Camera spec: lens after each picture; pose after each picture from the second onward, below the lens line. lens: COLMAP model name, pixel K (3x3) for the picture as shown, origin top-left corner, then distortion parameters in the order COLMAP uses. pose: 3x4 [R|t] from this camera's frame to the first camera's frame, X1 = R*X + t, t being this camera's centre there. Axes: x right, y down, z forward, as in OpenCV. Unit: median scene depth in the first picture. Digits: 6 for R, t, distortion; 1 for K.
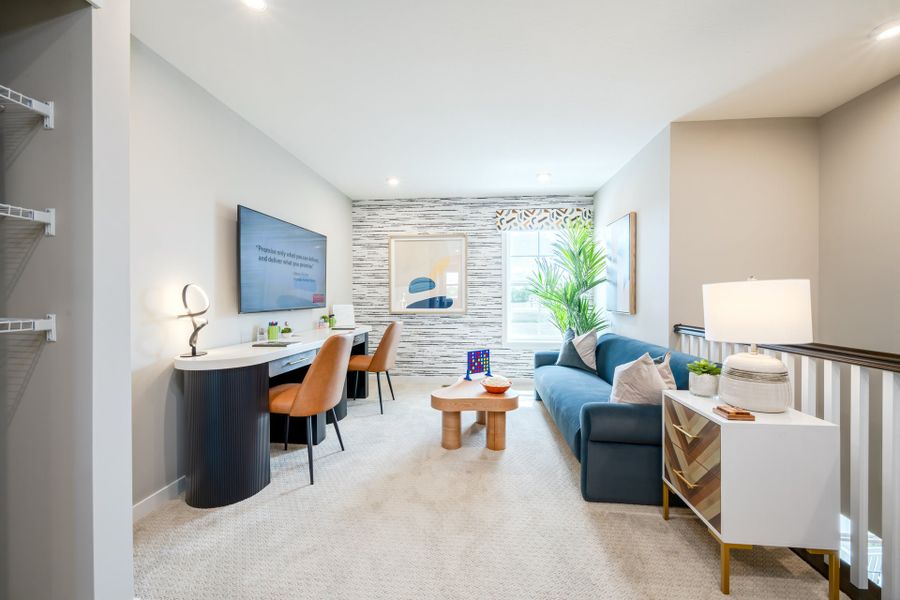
lens RADIAL K [[358.7, 0, 449.7], [0, 358.7, 300.1], [0, 0, 1]] dist [0.001979, -0.000765]
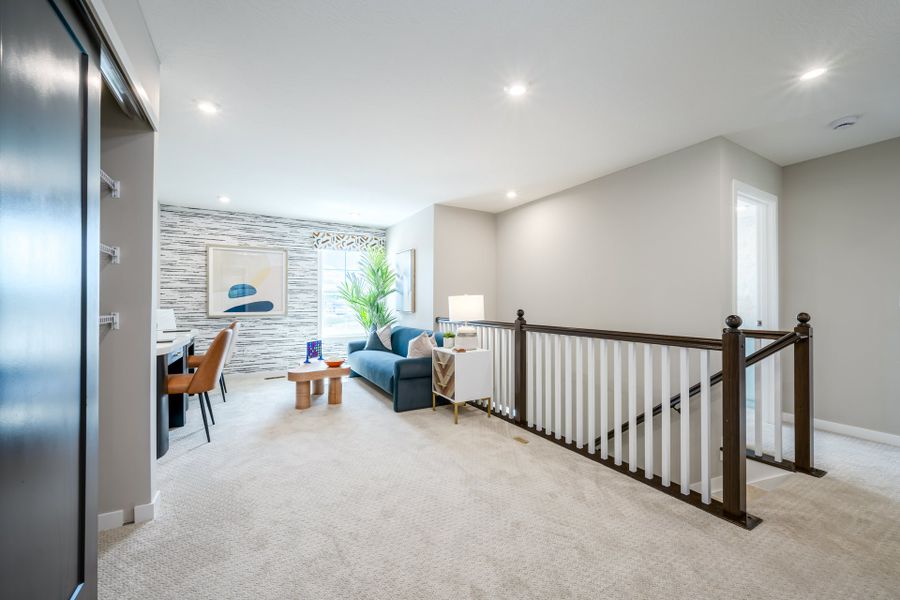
lens RADIAL K [[358.7, 0, 449.8], [0, 358.7, 300.0], [0, 0, 1]] dist [0.001979, -0.000765]
pose [[0.818115, 0.004372, 0.575038, -0.243316], [0.003454, 0.999916, -0.012517, 0.003069], [-0.575044, 0.012227, 0.818031, -0.353718]]
